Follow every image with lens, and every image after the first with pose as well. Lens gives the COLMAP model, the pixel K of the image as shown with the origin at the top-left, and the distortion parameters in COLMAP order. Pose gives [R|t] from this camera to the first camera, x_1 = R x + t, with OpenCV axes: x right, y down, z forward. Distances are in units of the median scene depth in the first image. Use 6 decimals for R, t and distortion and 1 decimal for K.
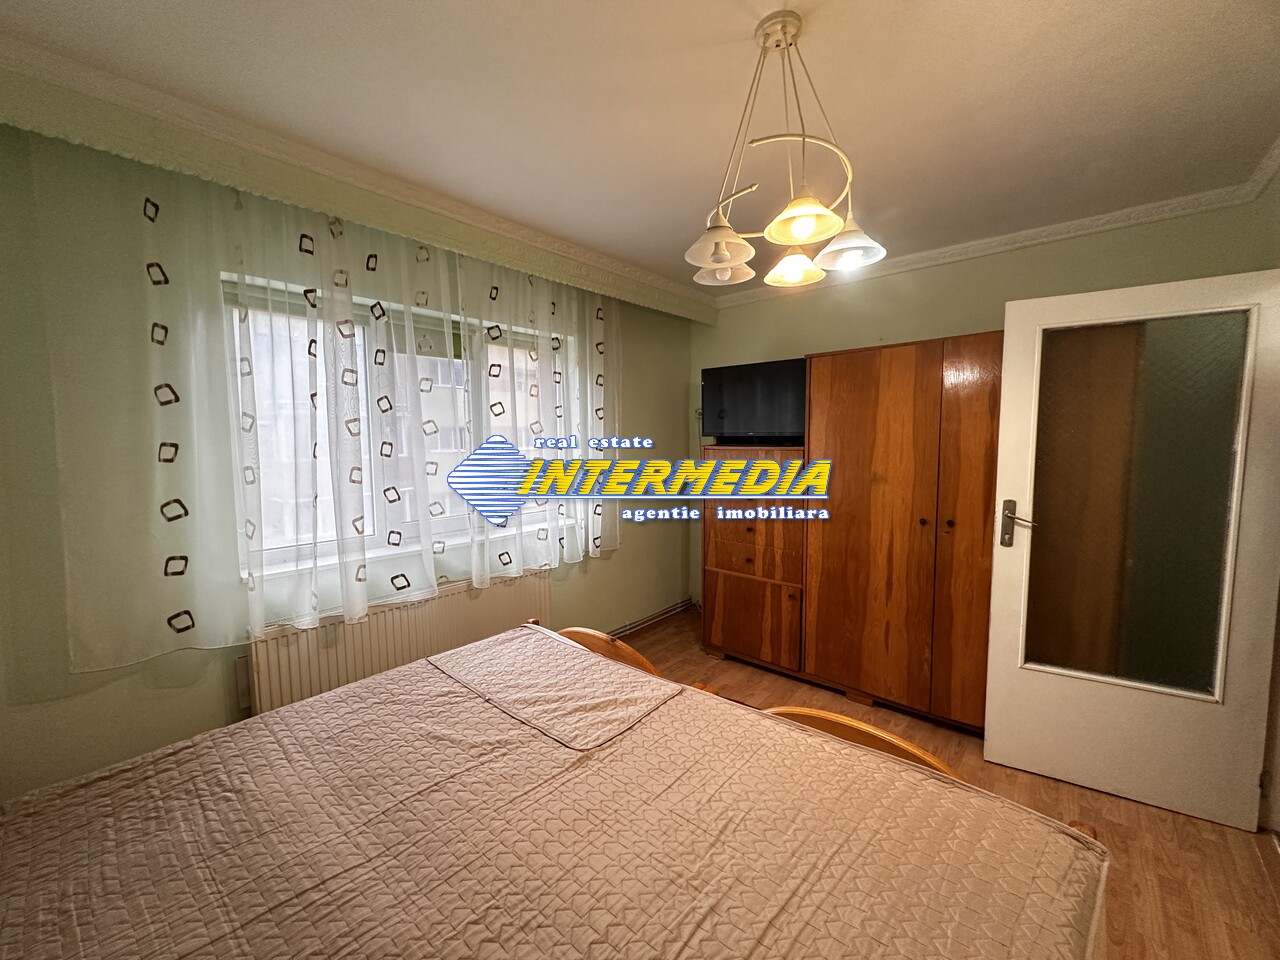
lens RADIAL K [[509.3, 0, 643.3], [0, 509.3, 479.4], [0, 0, 1]] dist [-0.002711, 0.000593]
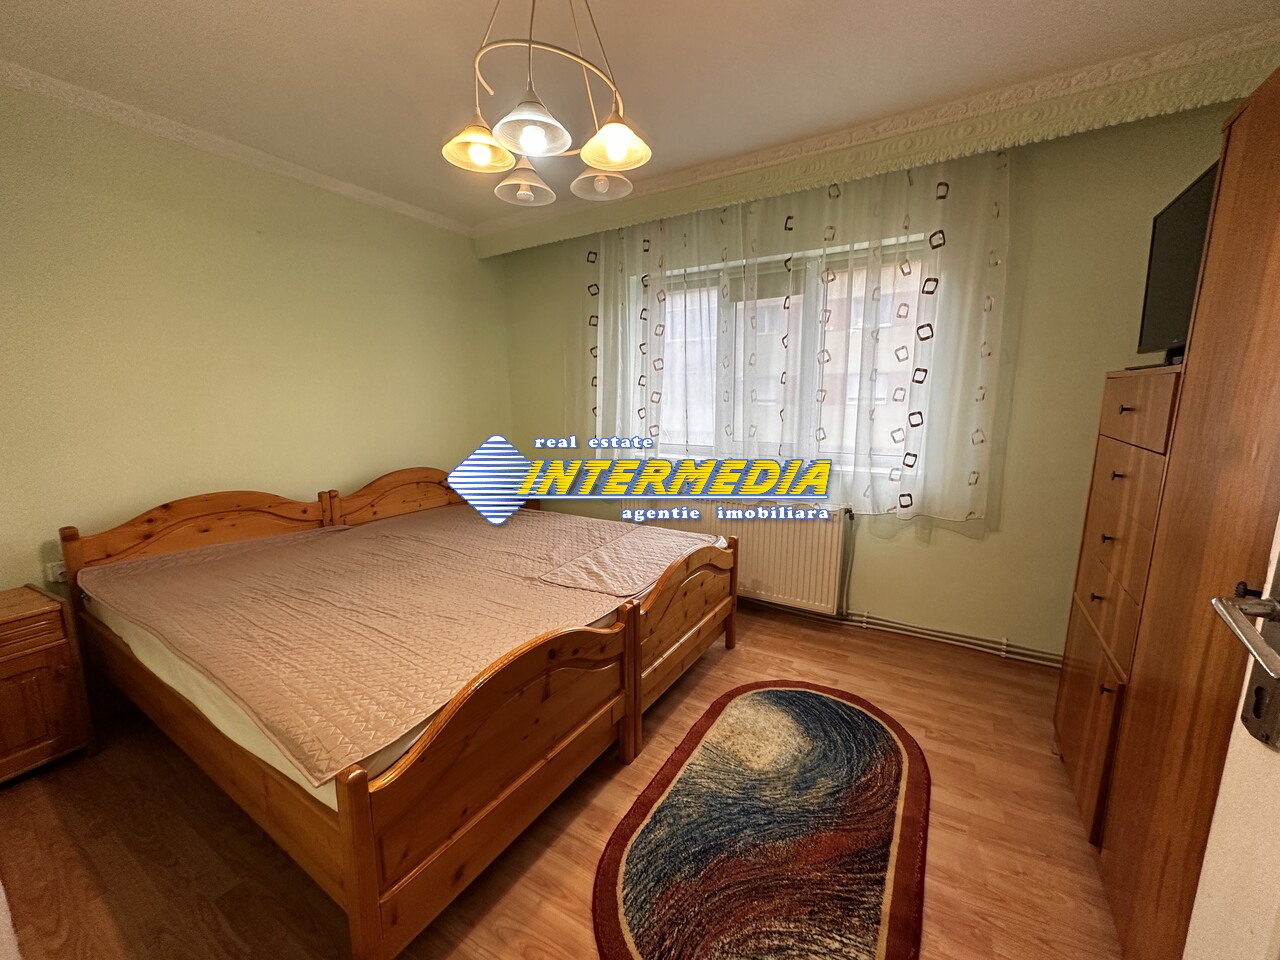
lens RADIAL K [[509.3, 0, 641.9], [0, 509.3, 481.2], [0, 0, 1]] dist [-0.002711, 0.000593]
pose [[0.177419, 0.172969, -0.968816, 0.980716], [-0.073696, 0.984005, 0.162185, -0.006805], [0.981372, 0.042623, 0.187329, 0.737037]]
